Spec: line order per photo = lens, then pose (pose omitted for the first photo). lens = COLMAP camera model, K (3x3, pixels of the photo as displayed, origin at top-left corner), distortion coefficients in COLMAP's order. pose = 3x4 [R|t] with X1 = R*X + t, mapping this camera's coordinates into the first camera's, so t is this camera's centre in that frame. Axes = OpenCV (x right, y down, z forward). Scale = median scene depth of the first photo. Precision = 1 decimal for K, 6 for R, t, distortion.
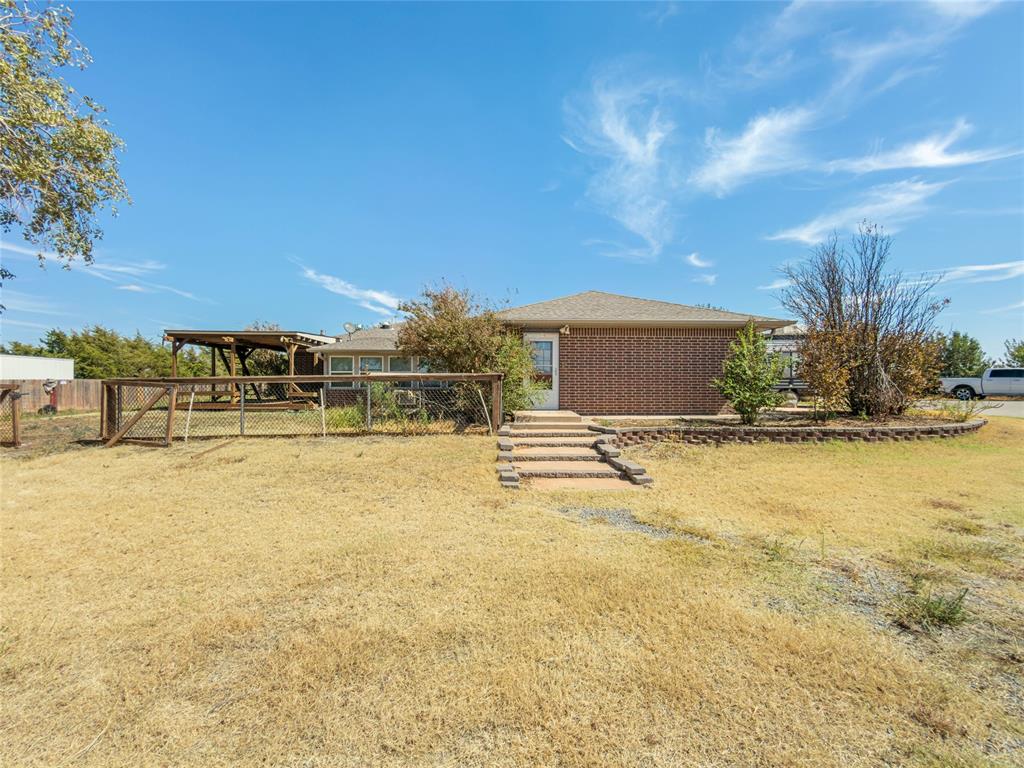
lens RADIAL K [[415.7, 0, 512.0], [0, 415.7, 384.0], [0, 0, 1]] dist [-0.001147, 0.000368]
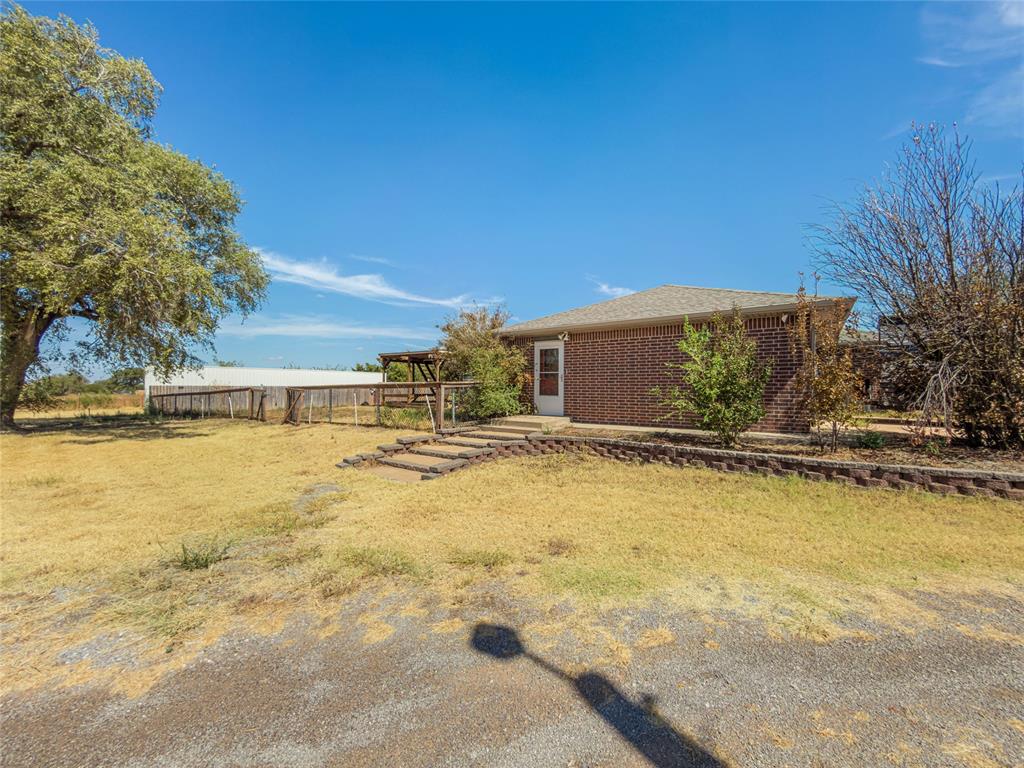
lens RADIAL K [[415.1, 0, 512.0], [0, 415.1, 384.0], [0, 0, 1]] dist [0.002883, 0.000302]
pose [[0.785285, -0.005139, -0.619113, 0.488764], [-0.002447, 0.999932, -0.011403, -0.002982], [0.619130, 0.010470, 0.785219, 0.106322]]
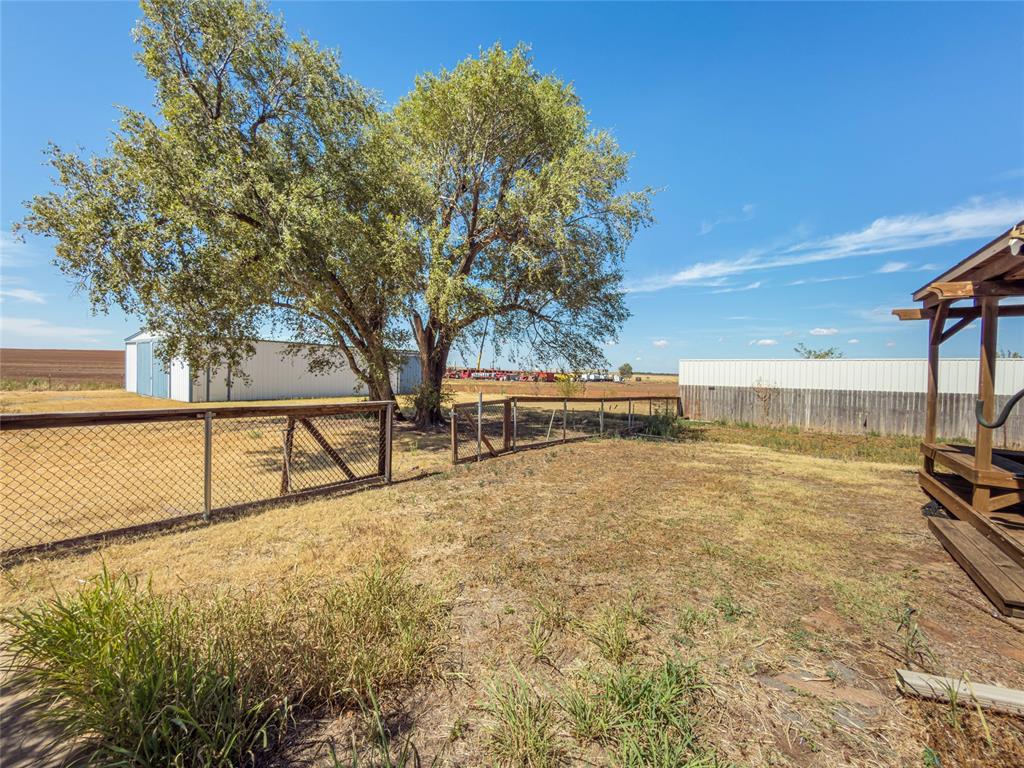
lens RADIAL K [[415.7, 0, 512.0], [0, 415.7, 384.0], [0, 0, 1]] dist [-0.001147, 0.000368]
pose [[-0.592080, 0.008638, -0.805833, -0.249394], [-0.022366, 0.999381, 0.027146, -0.040635], [0.805569, 0.034096, -0.591520, 0.911717]]
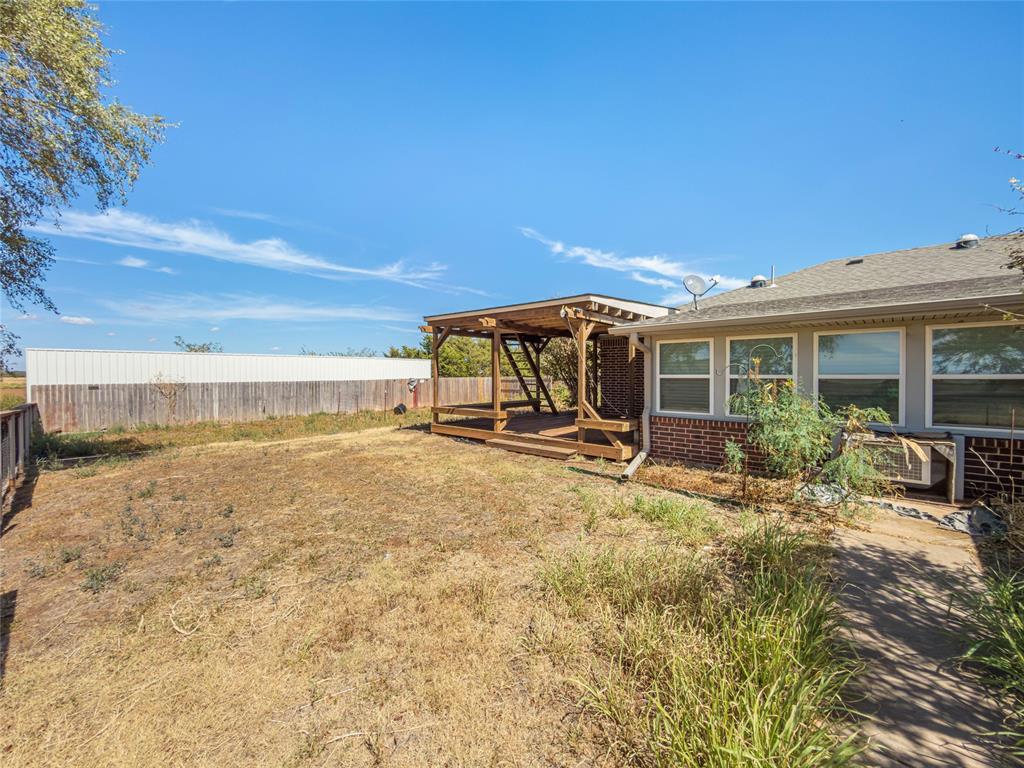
lens RADIAL K [[415.1, 0, 512.0], [0, 415.1, 384.0], [0, 0, 1]] dist [0.002883, 0.000302]
pose [[0.728681, 0.013403, -0.684722, -0.256613], [0.003422, 0.999725, 0.023210, -0.033735], [0.684845, -0.019256, 0.728434, 0.594224]]
